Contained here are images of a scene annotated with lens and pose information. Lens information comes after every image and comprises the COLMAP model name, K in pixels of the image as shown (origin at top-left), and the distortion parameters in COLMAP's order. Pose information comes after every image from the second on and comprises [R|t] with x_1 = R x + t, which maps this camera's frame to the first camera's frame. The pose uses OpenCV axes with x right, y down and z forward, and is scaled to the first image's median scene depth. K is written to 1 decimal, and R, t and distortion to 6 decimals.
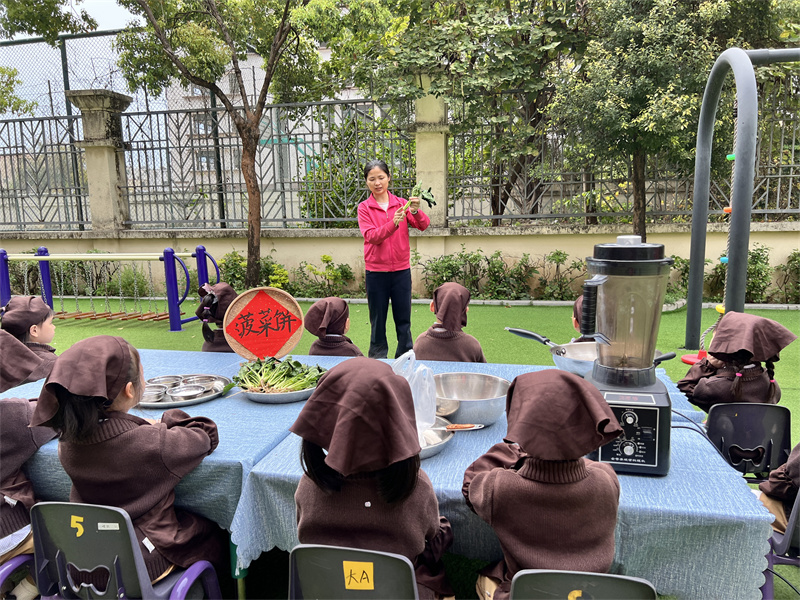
lens RADIAL K [[574.5, 0, 405.8], [0, 574.5, 303.4], [0, 0, 1]] dist [-0.001544, -0.000960]
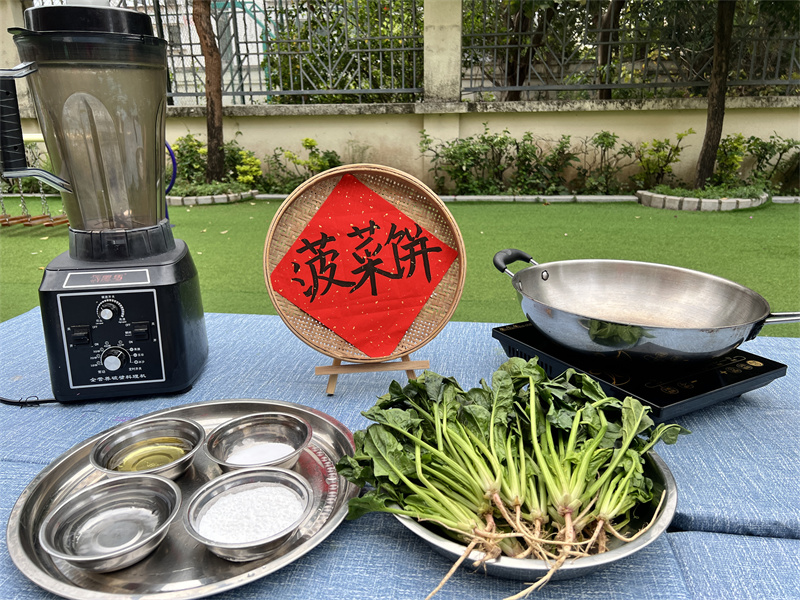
lens RADIAL K [[574.5, 0, 385.3], [0, 574.5, 291.5], [0, 0, 1]] dist [-0.001544, -0.000960]
pose [[0.998545, -0.016104, 0.051464, -0.080543], [0.007727, 0.987249, 0.158995, -0.002148], [-0.053369, -0.158366, 0.985937, 0.194375]]
